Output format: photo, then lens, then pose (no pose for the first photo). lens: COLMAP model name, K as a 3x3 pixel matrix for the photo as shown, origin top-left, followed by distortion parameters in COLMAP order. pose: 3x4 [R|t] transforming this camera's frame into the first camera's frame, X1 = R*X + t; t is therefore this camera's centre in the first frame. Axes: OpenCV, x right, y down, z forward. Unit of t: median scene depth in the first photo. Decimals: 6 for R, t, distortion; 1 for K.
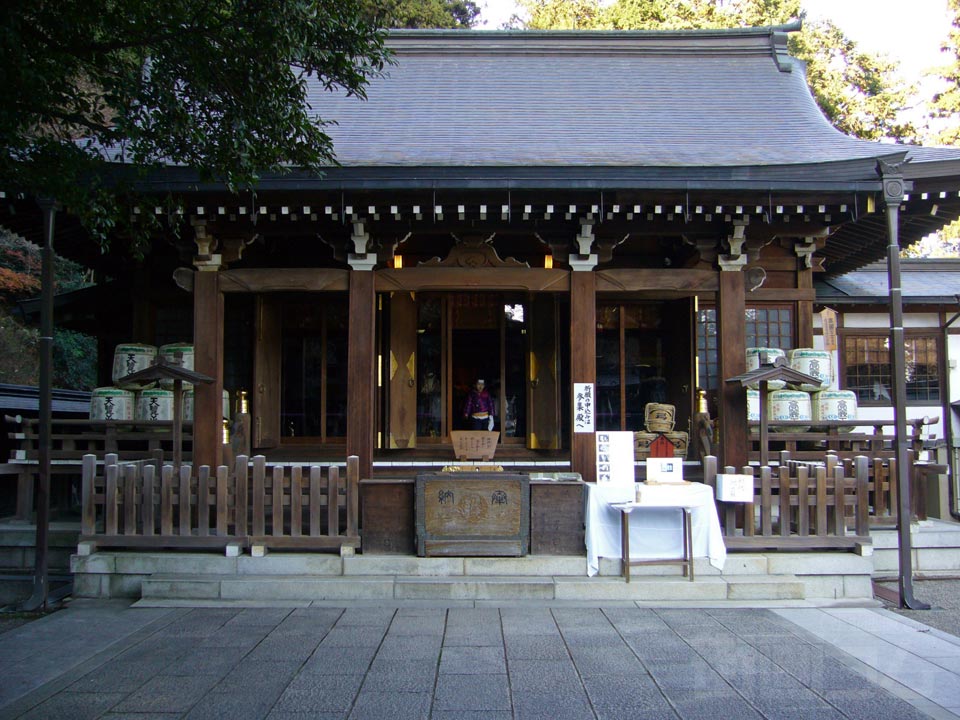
lens RADIAL K [[1044.4, 0, 474.6], [0, 1044.4, 361.6], [0, 0, 1]] dist [-0.063431, 0.000000]
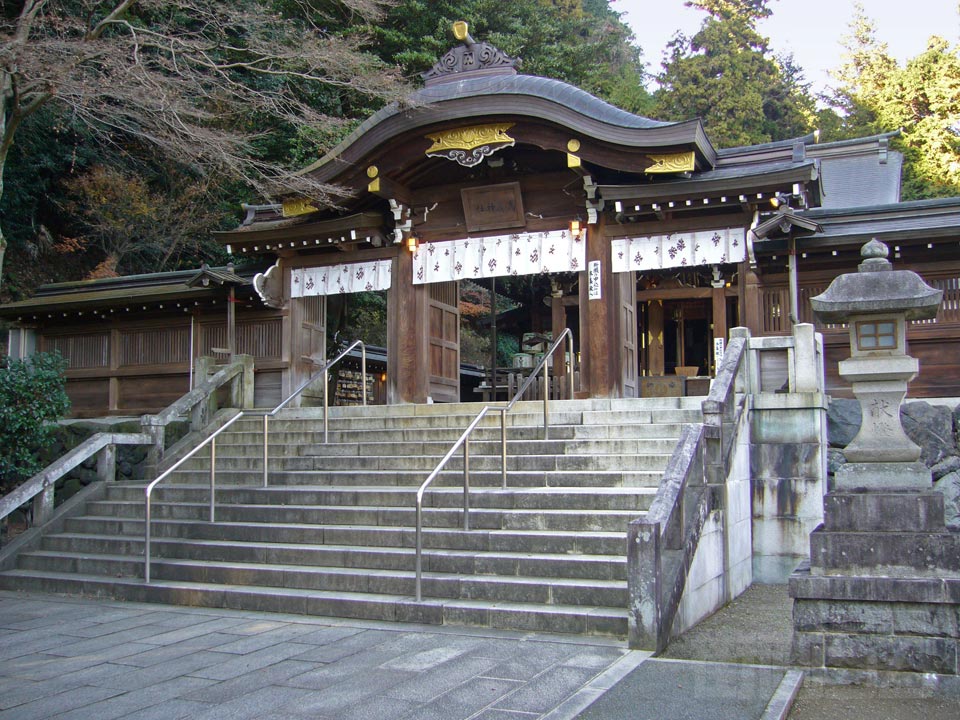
lens RADIAL K [[995.4, 0, 479.6], [0, 995.4, 359.8], [0, 0, 1]] dist [-0.007771, 0.000000]
pose [[0.917521, -0.034582, -0.396182, 0.391272], [0.025470, 0.999277, -0.028238, 0.094073], [0.396871, 0.015818, 0.917738, -0.944155]]
